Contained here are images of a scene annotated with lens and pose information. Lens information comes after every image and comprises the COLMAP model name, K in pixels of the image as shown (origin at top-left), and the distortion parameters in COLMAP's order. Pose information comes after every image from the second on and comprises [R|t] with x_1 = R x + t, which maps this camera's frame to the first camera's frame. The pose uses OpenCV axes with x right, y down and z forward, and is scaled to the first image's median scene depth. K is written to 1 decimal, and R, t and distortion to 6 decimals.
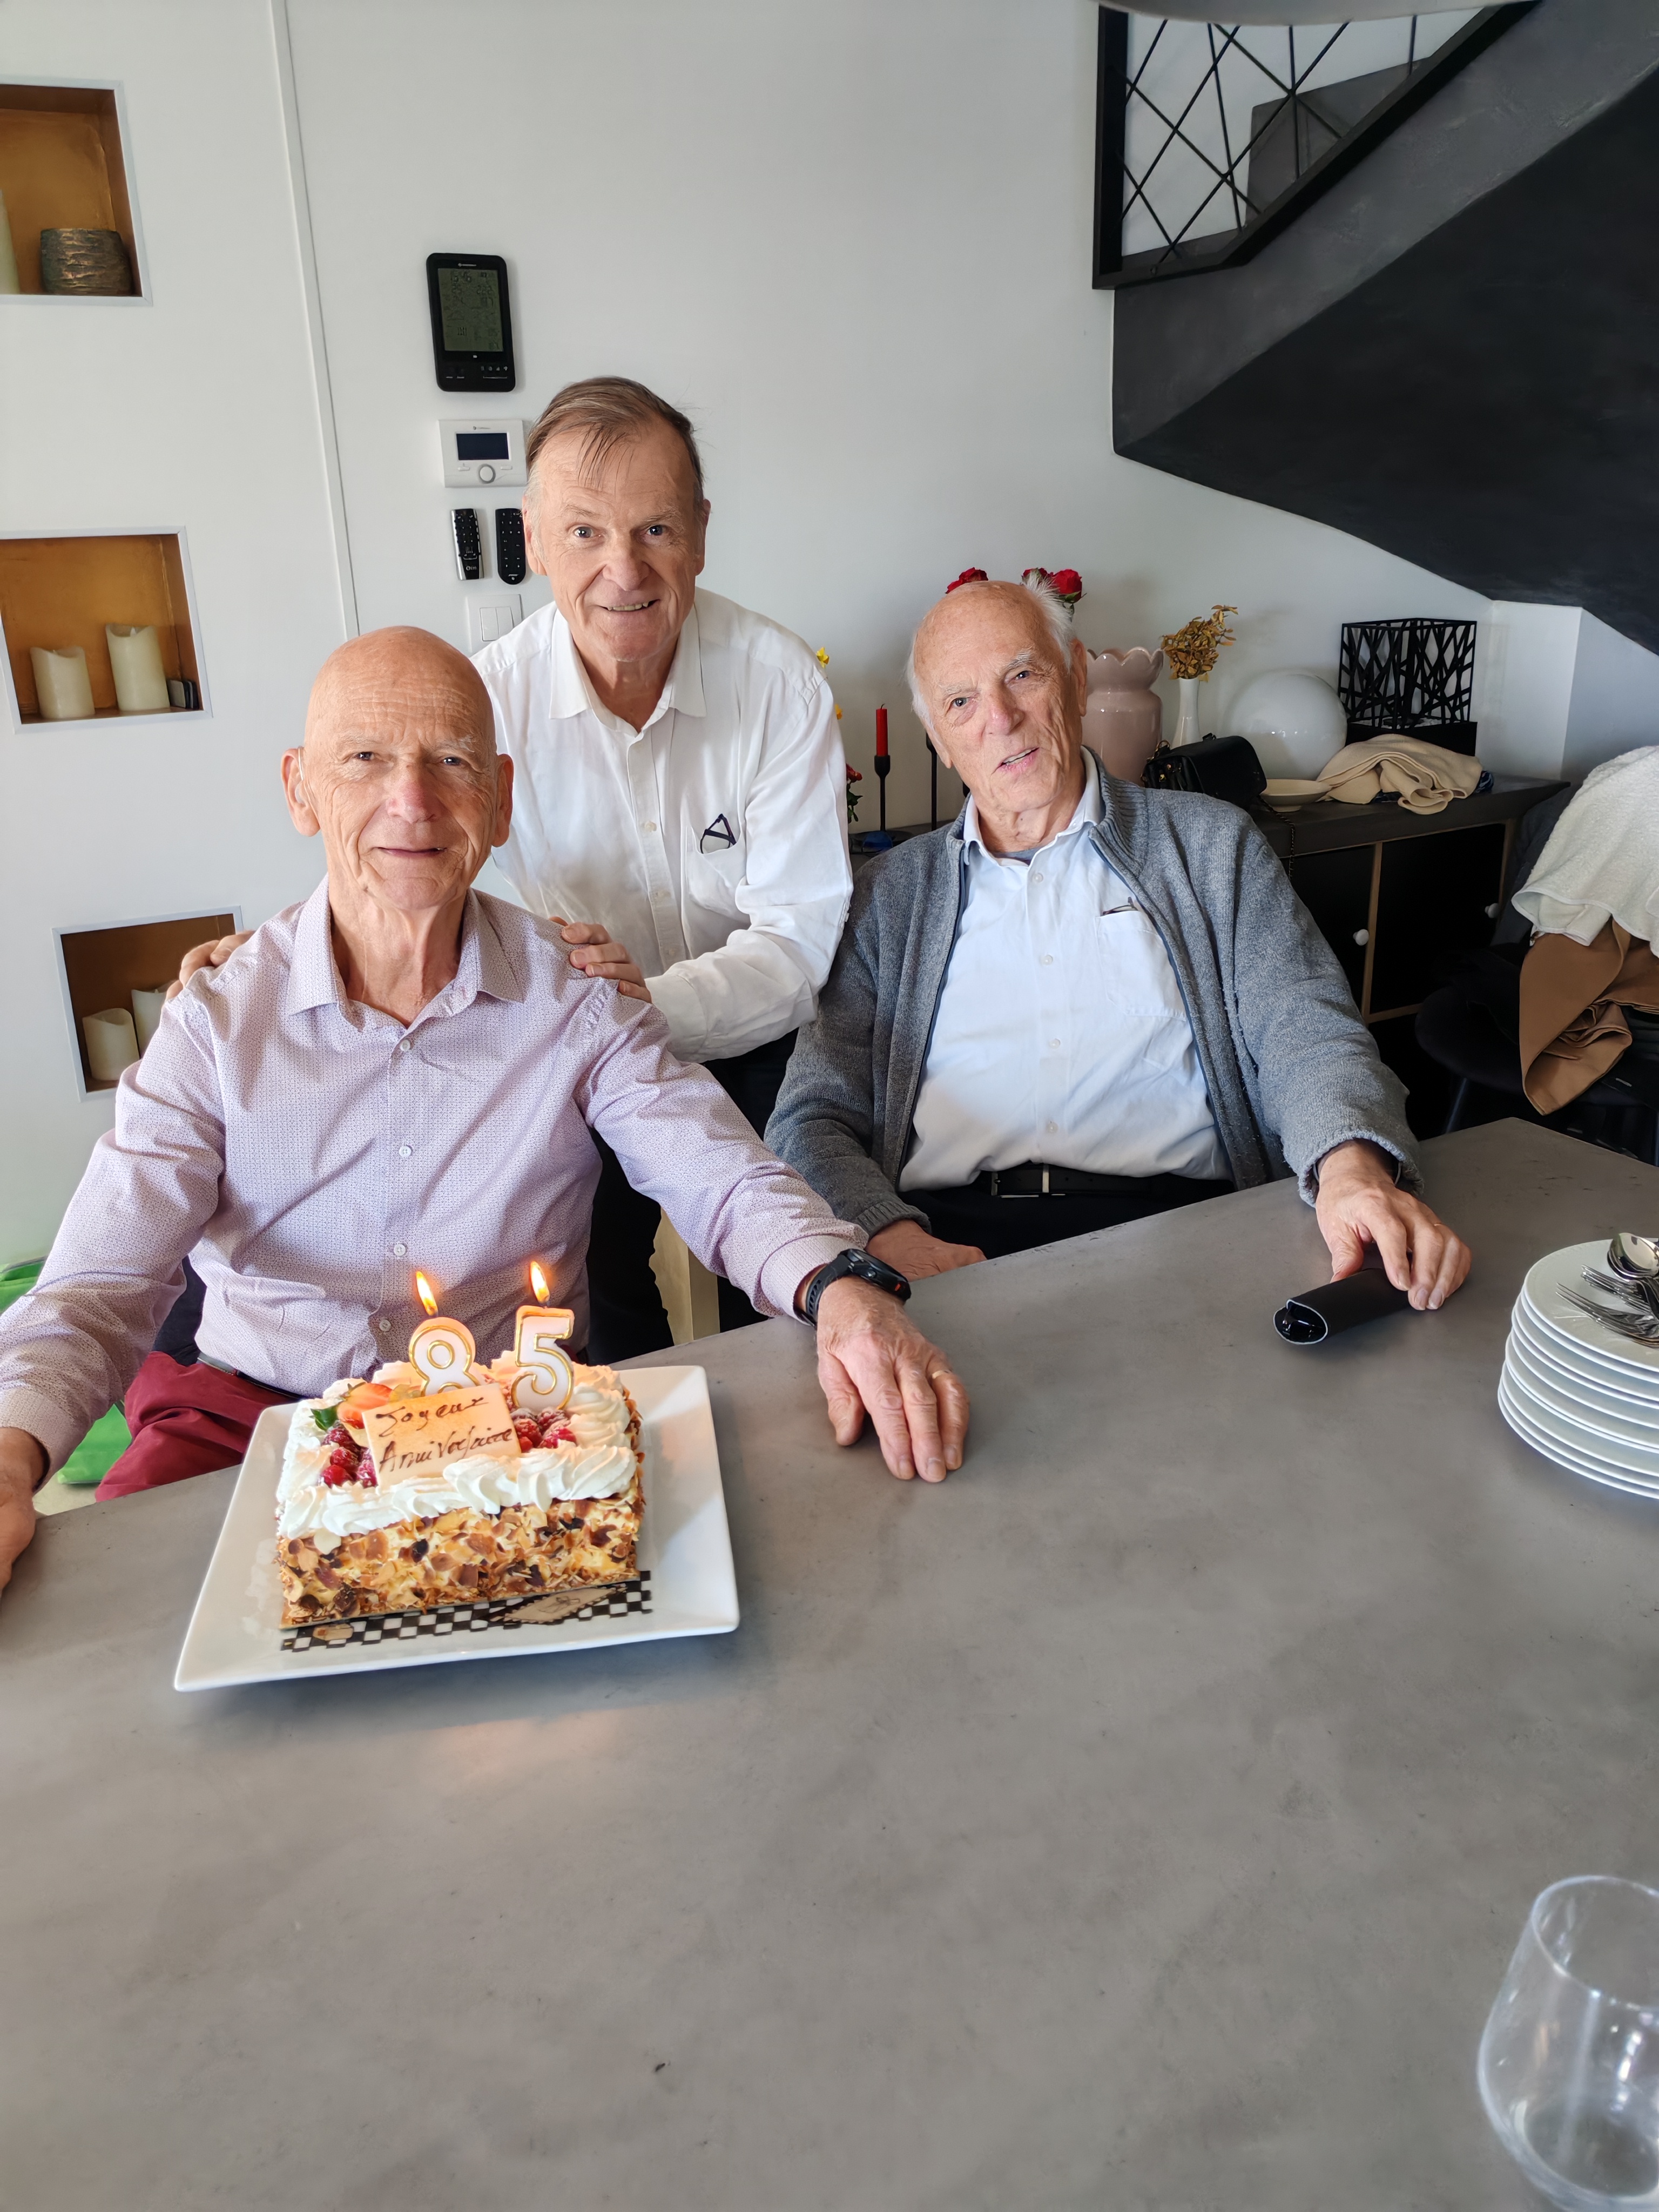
lens RADIAL K [[1722.5, 0, 816.3], [0, 1722.5, 1132.3], [0, 0, 1]] dist [-0.004419, 0.024689]
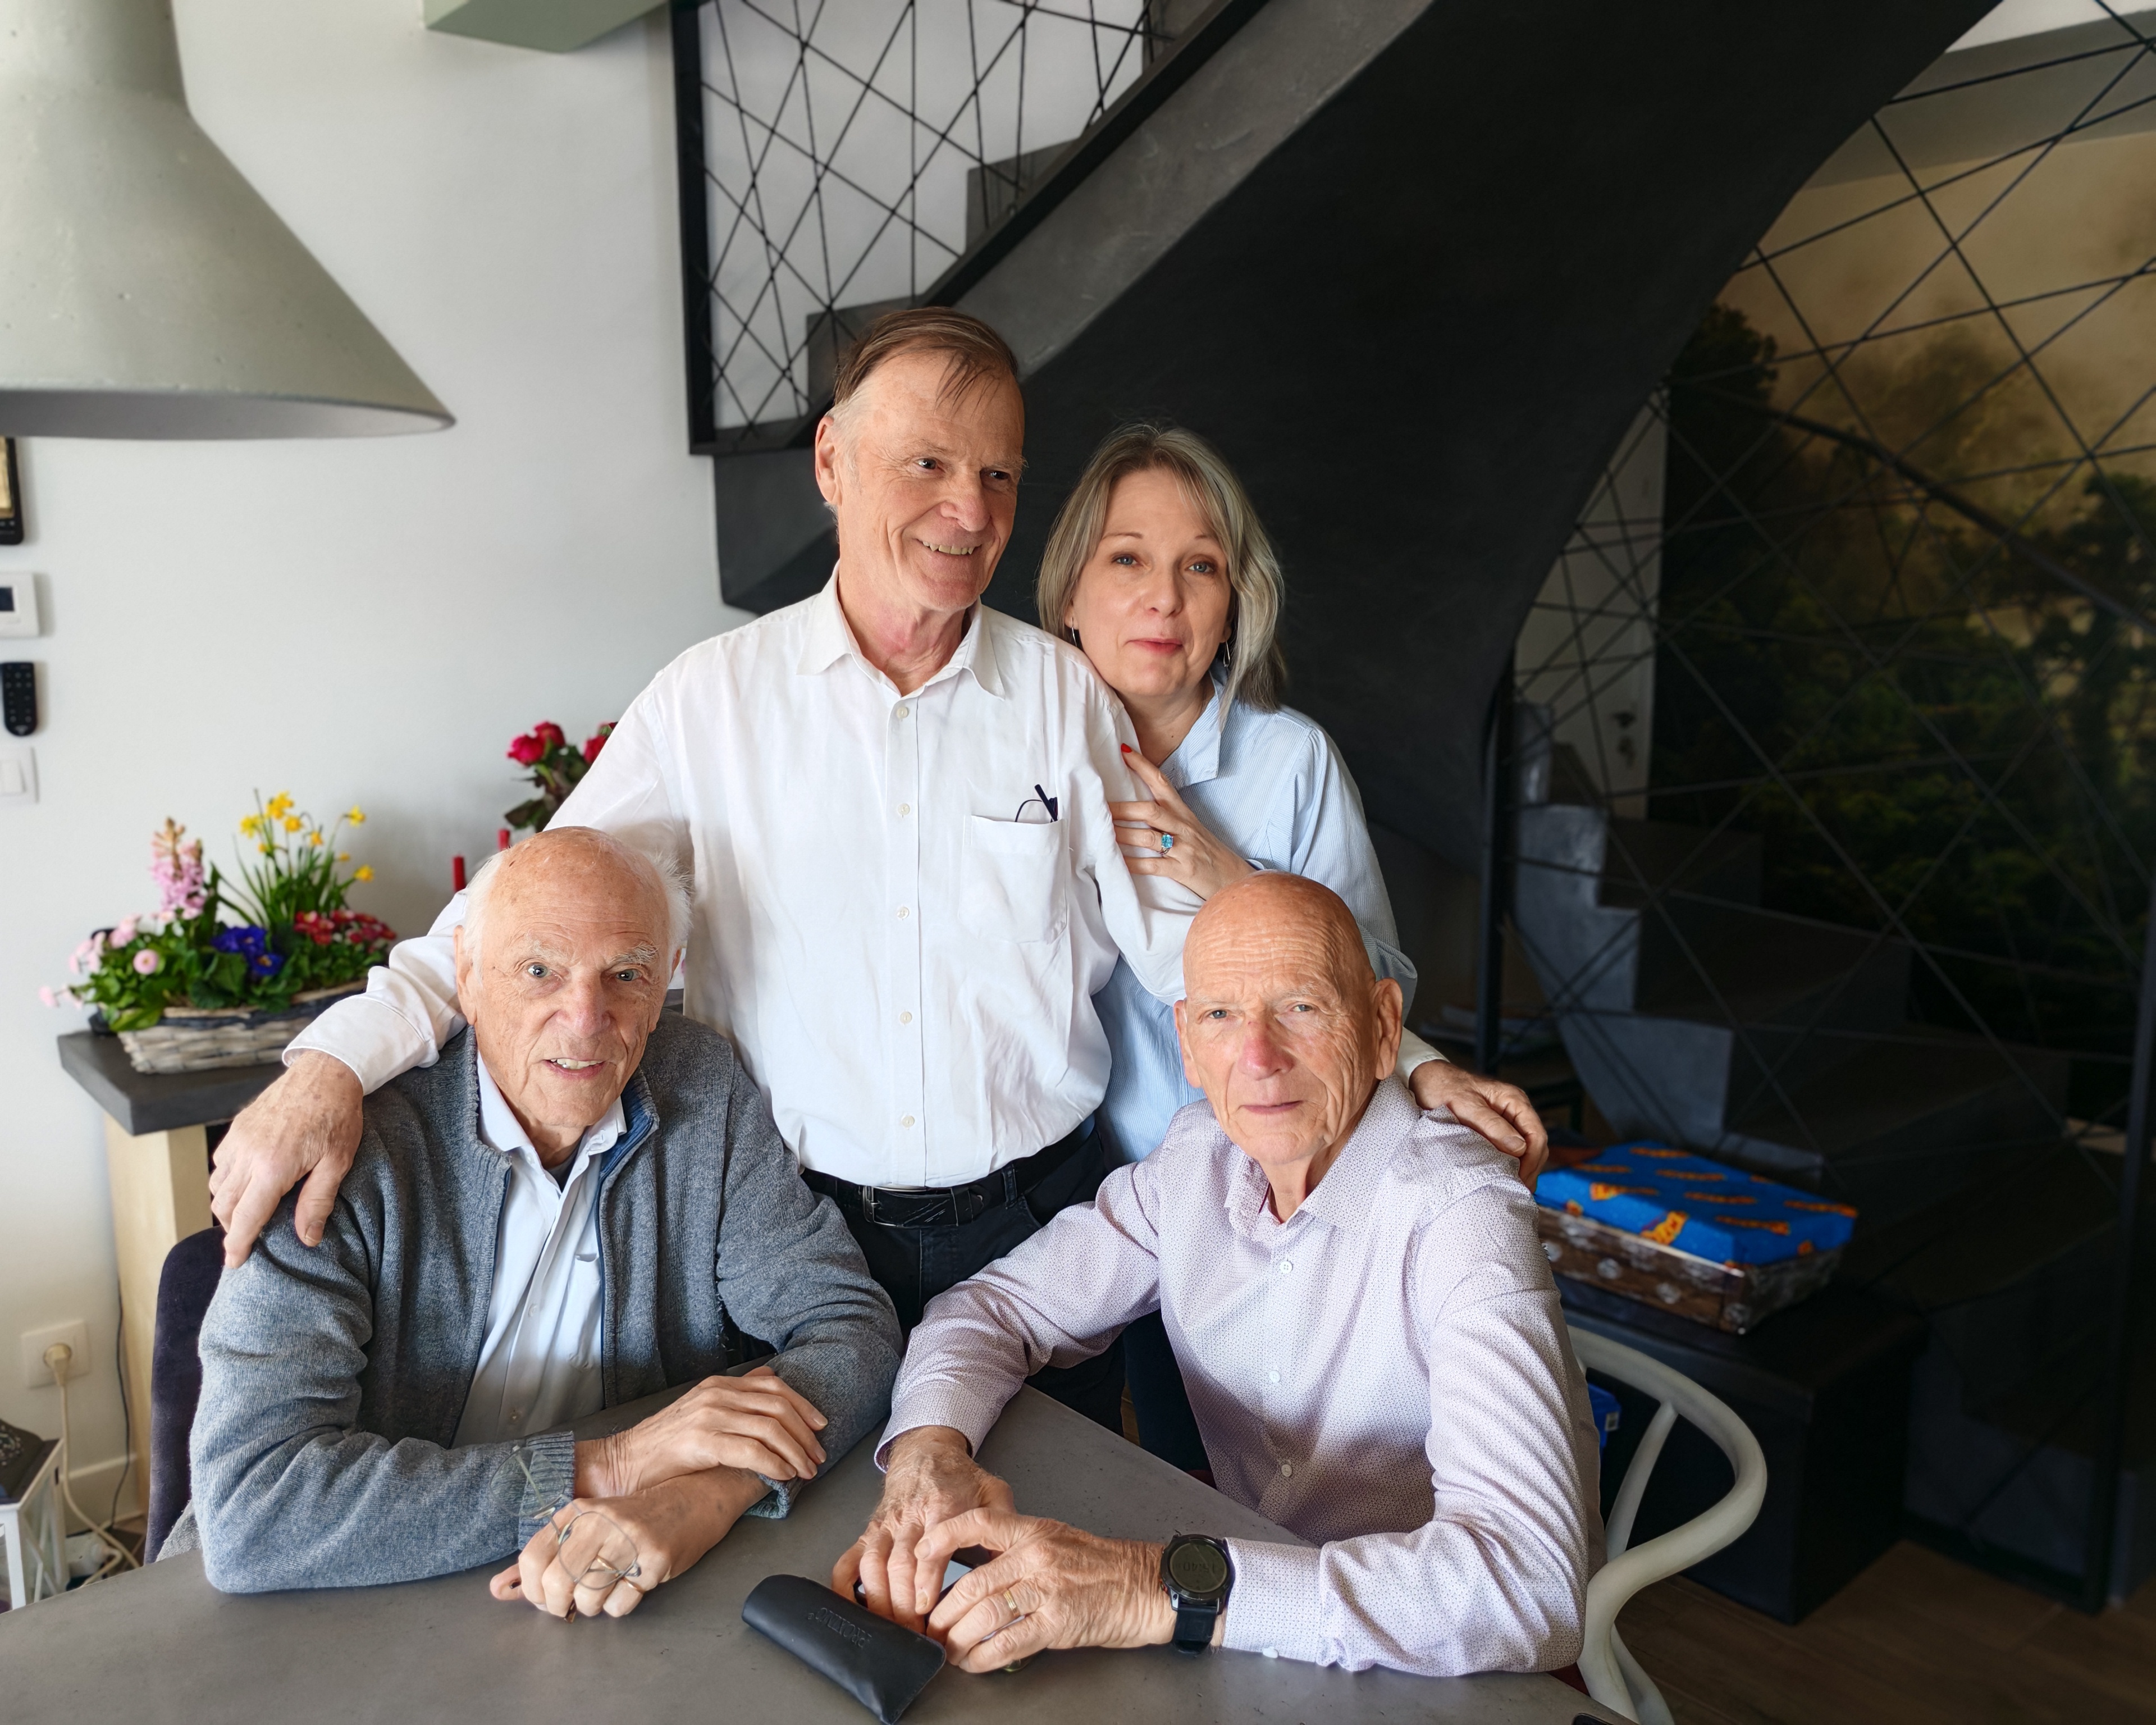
lens RADIAL K [[1783.3, 0, 1070.7], [0, 1783.3, 874.1], [0, 0, 1]] dist [-0.005405, 0.027130]
pose [[0.979083, -0.007839, 0.203310, 0.294665], [0.044081, 0.983696, -0.174352, -0.077422], [-0.198628, 0.179667, 0.963466, -0.065623]]
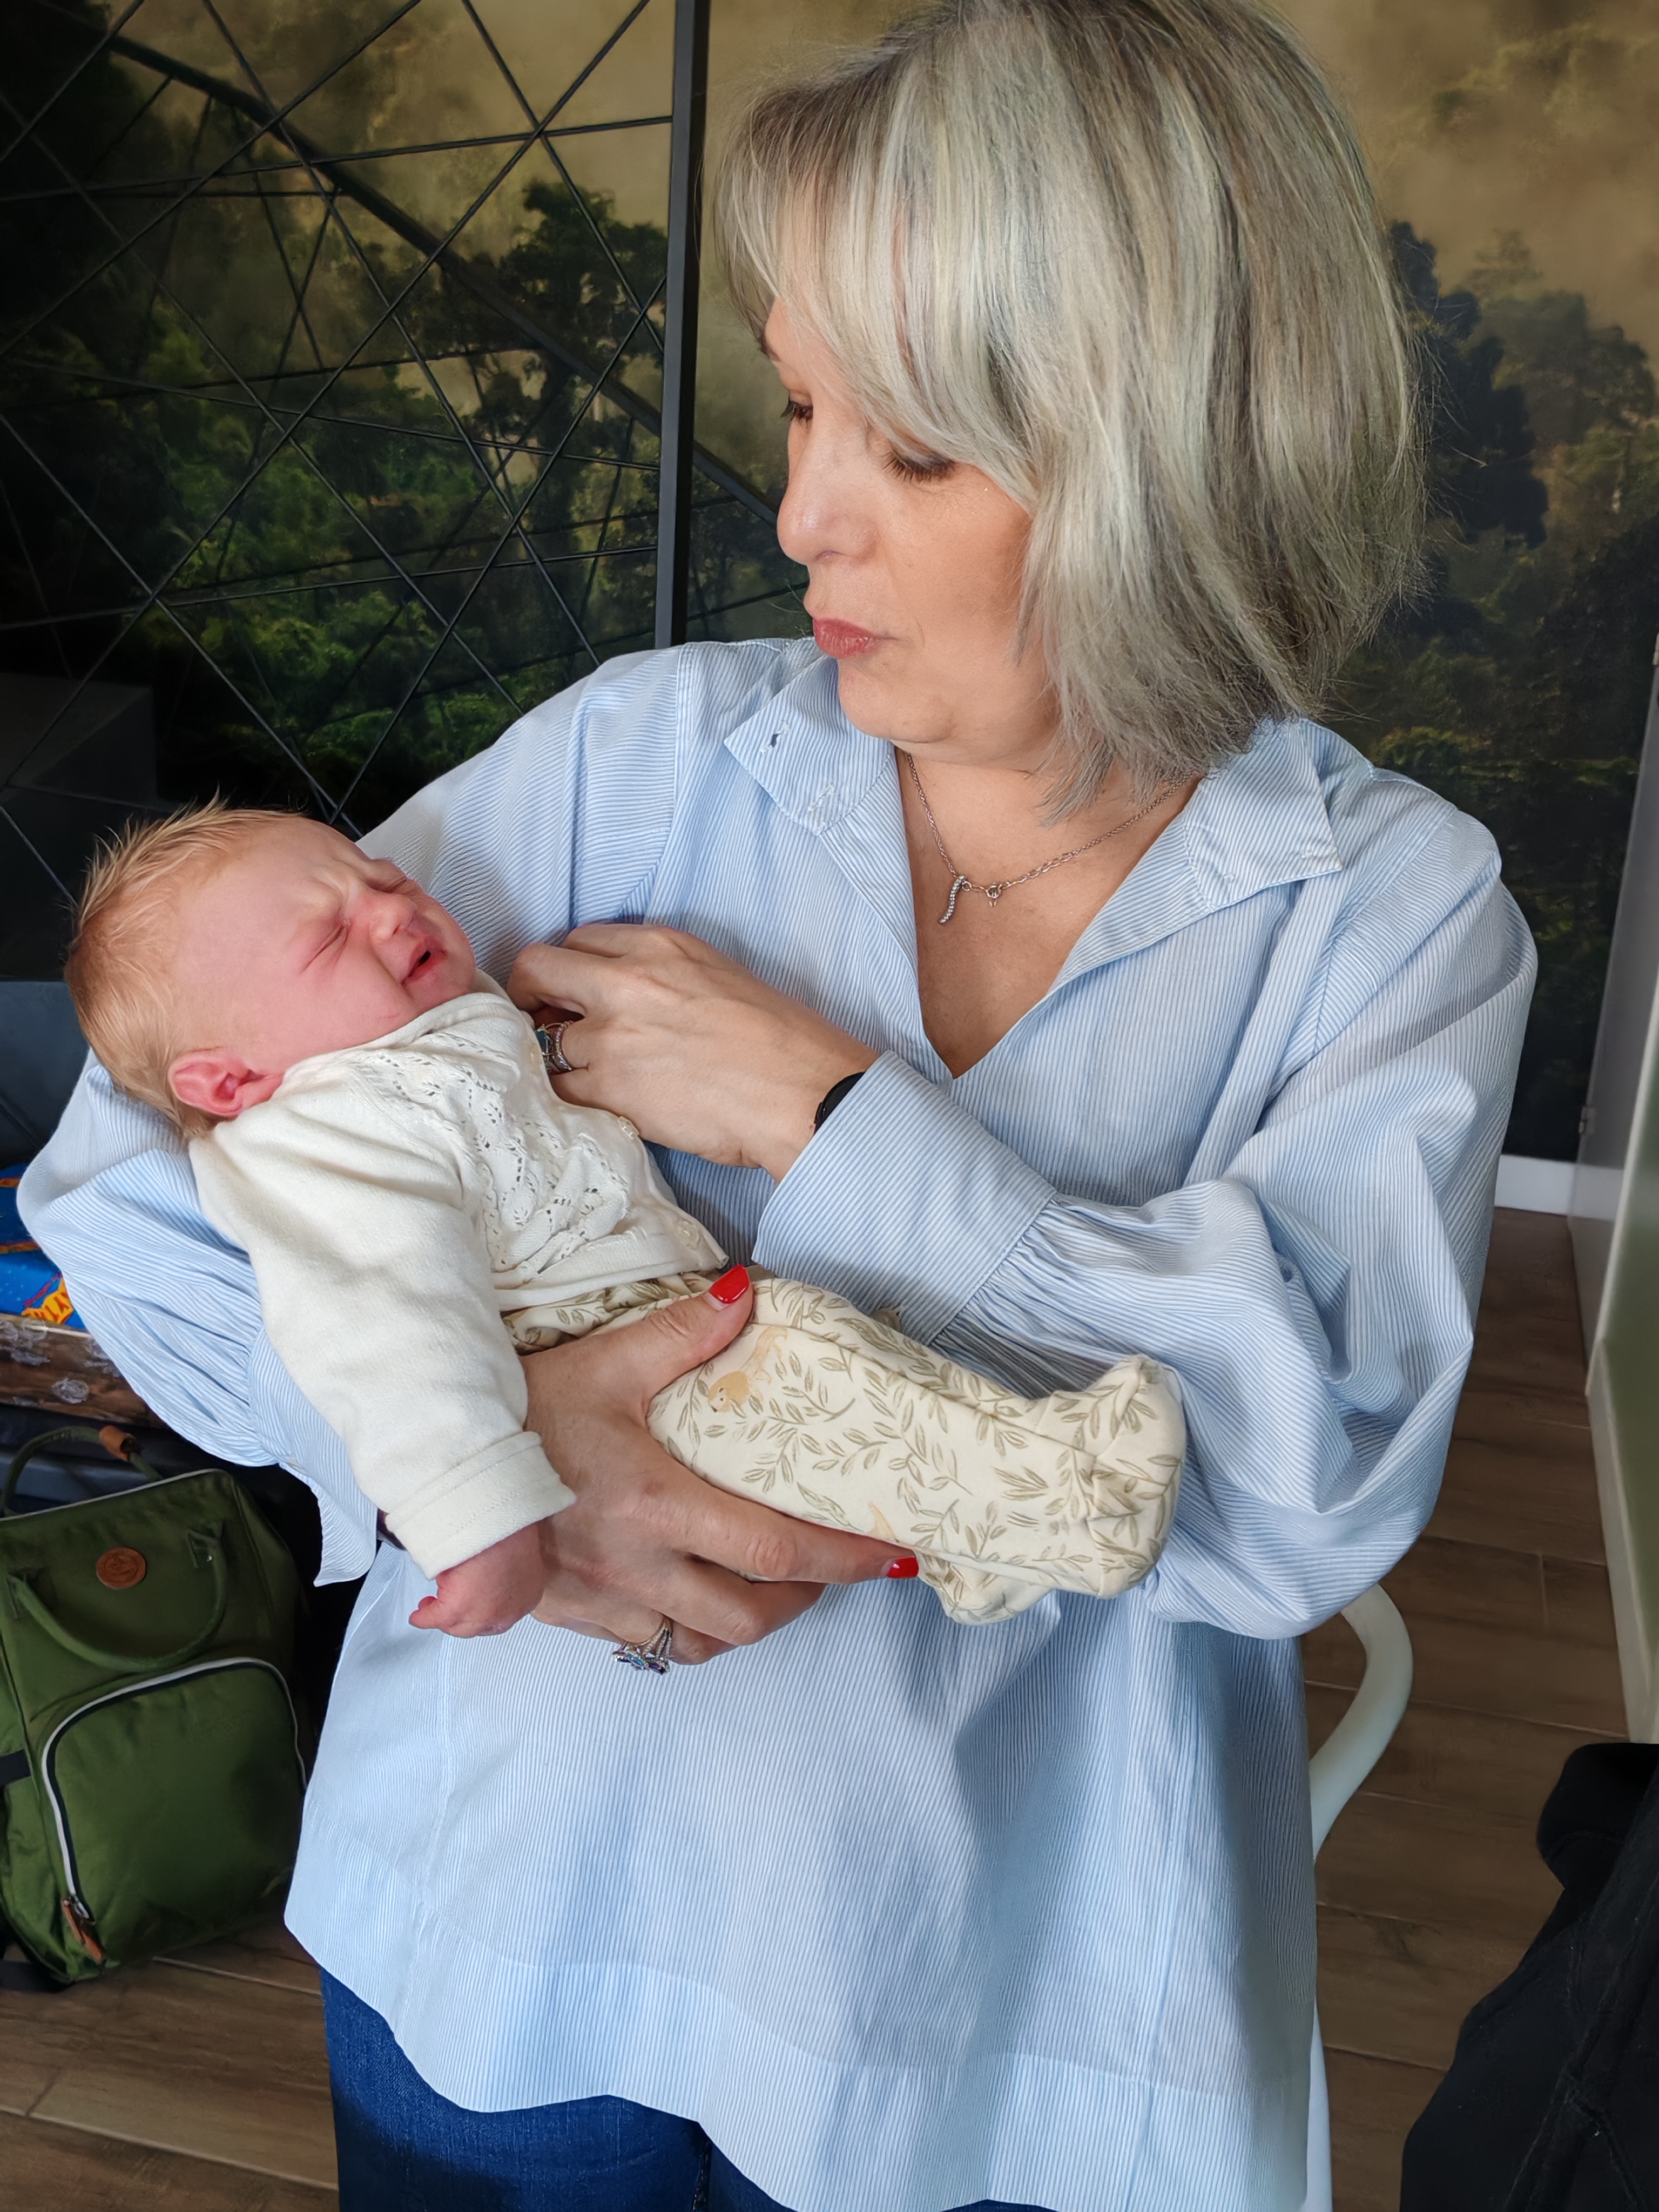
lens RADIAL K [[2423.5, 0, 793.9], [0, 2423.5, 1104.3], [0, 0, 1]] dist [0.009898, 0.000000]
pose [[0.678451, -0.160054, 0.716999, 0.415191], [0.181069, 0.982301, 0.047943, -0.122907], [-0.711982, 0.097299, 0.695424, 0.090179]]
